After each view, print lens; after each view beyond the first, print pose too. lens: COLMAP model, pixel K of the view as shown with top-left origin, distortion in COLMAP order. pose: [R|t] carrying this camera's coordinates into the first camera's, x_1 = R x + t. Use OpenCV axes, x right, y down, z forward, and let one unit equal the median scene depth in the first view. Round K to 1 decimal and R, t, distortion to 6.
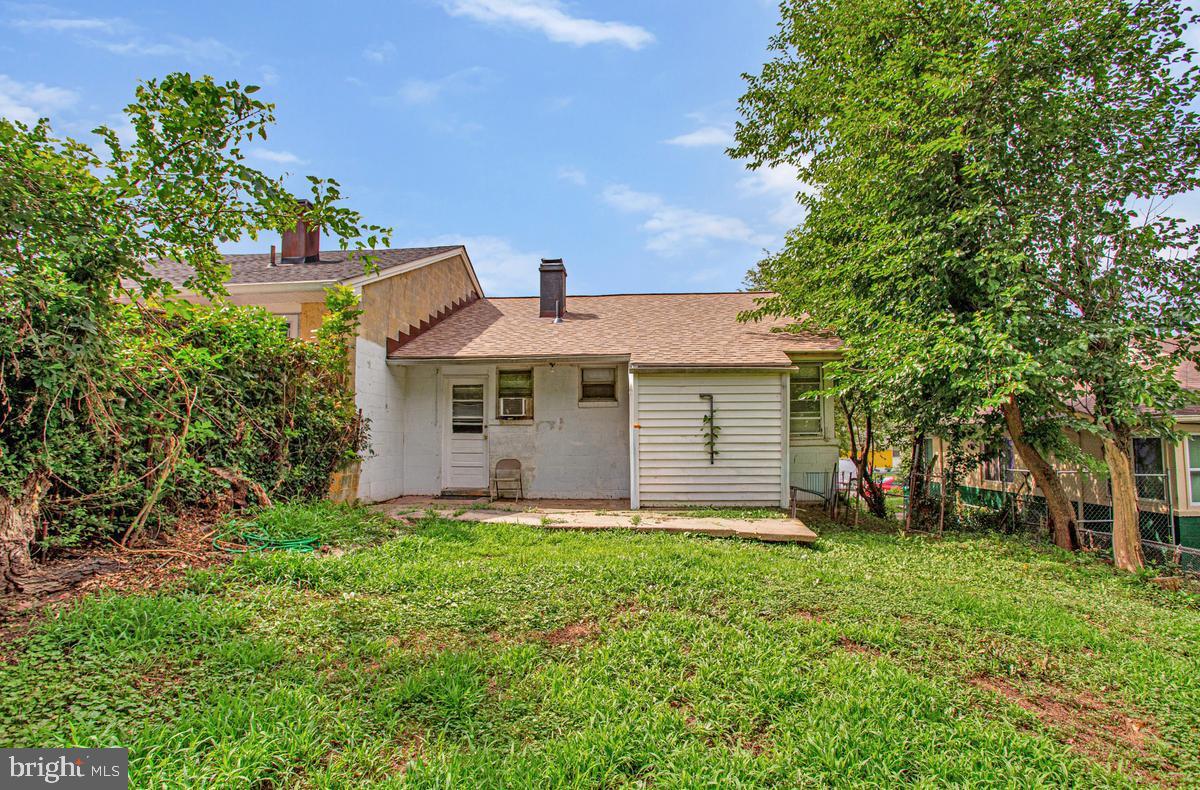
lens RADIAL K [[614.5, 0, 600.0], [0, 614.5, 395.0], [0, 0, 1]] dist [-0.075074, 0.031684]
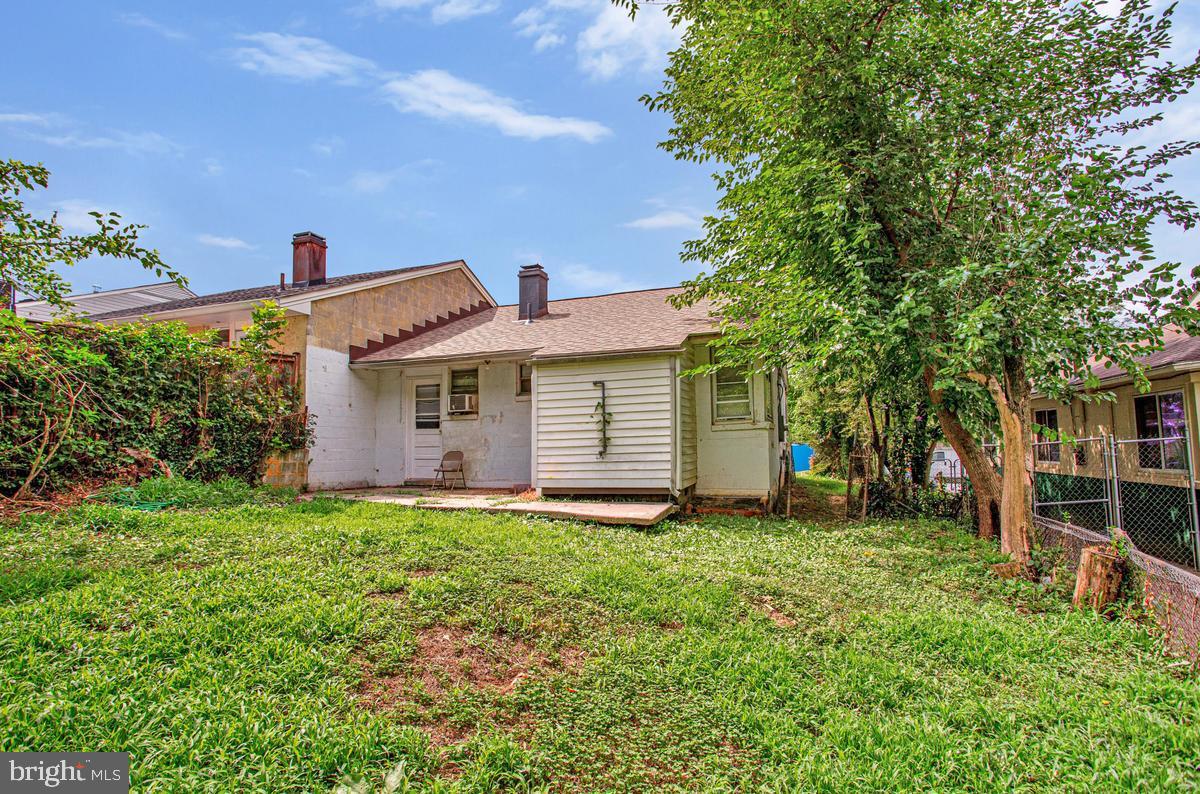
lens RADIAL K [[614.5, 0, 595.9], [0, 614.5, 401.4], [0, 0, 1]] dist [-0.060030, 0.000499]
pose [[0.964013, -0.032436, -0.263868, 0.391924], [0.029416, 0.999449, -0.015387, 0.042213], [0.264222, 0.007071, 0.964436, 0.024441]]
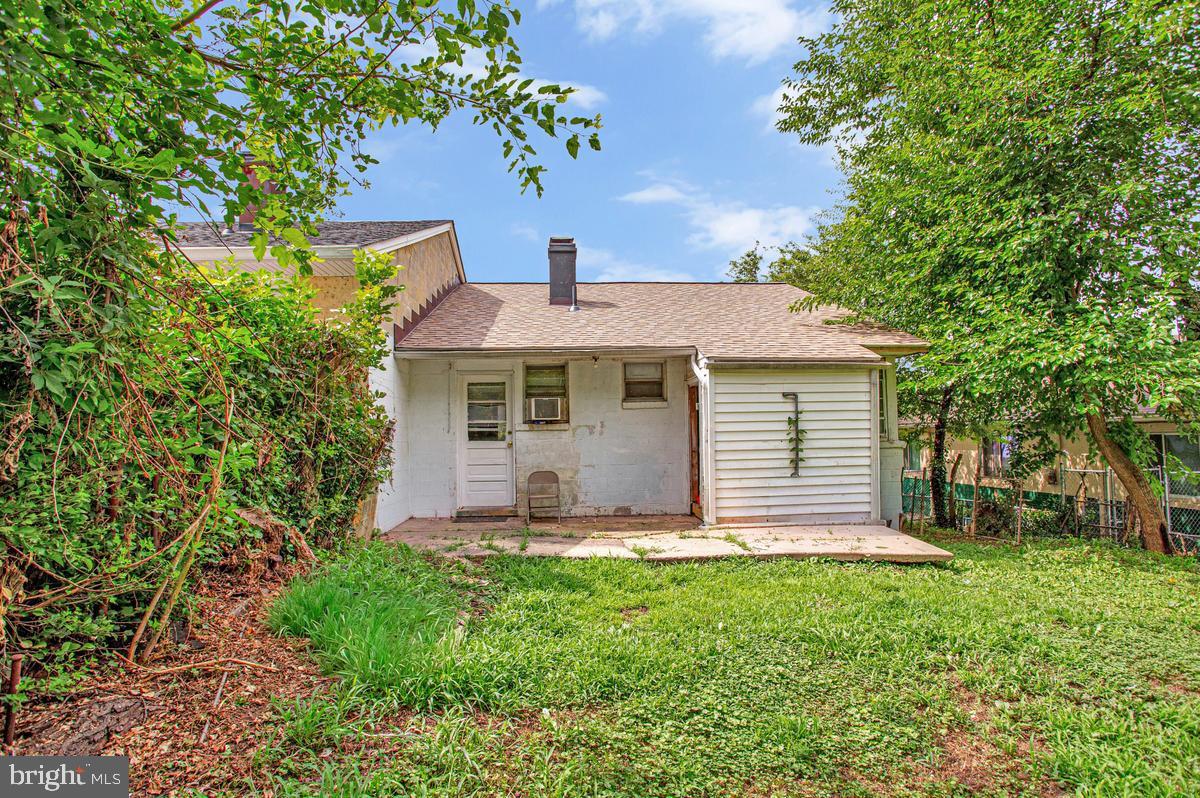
lens RADIAL K [[617.3, 0, 608.5], [0, 617.3, 395.8], [0, 0, 1]] dist [-0.075271, 0.032670]
pose [[0.987308, -0.004820, 0.158746, -0.199671], [0.003798, 0.999970, 0.006744, -0.003959], [-0.158773, -0.006056, 0.987296, 0.160771]]
